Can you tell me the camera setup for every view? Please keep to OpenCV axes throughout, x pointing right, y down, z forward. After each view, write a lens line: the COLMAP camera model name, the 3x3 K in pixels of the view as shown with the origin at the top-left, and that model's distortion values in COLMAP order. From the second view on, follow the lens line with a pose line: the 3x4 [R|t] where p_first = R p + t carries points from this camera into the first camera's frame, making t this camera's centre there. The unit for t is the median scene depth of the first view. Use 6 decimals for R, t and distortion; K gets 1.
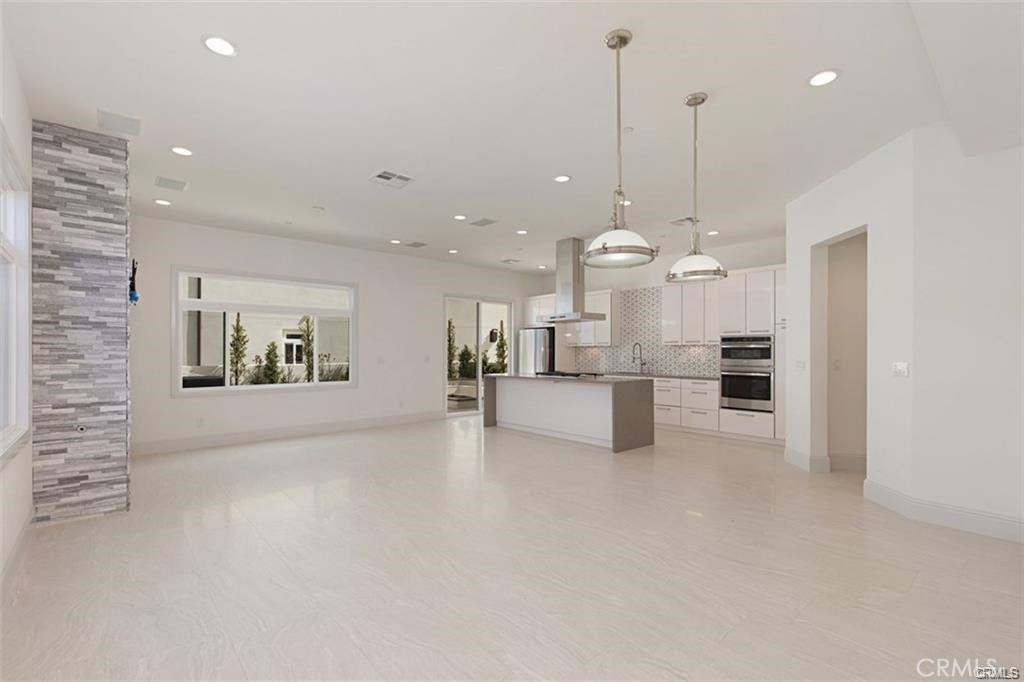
lens RADIAL K [[481.1, 0, 505.1], [0, 481.1, 346.7], [0, 0, 1]] dist [0.000197, -0.000332]
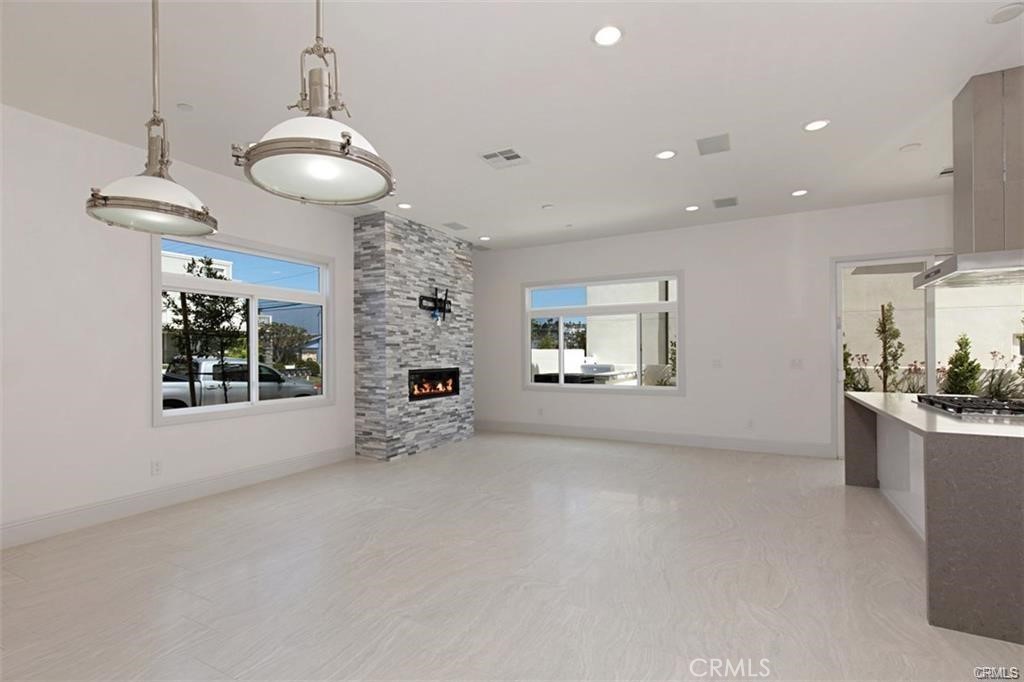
lens RADIAL K [[481.1, 0, 507.4], [0, 481.1, 344.5], [0, 0, 1]] dist [0.000197, -0.000332]
pose [[0.319690, -0.009455, -0.947475, 0.773983], [0.015664, 0.999866, -0.004692, -0.006695], [0.947393, -0.013341, 0.319795, 0.922384]]
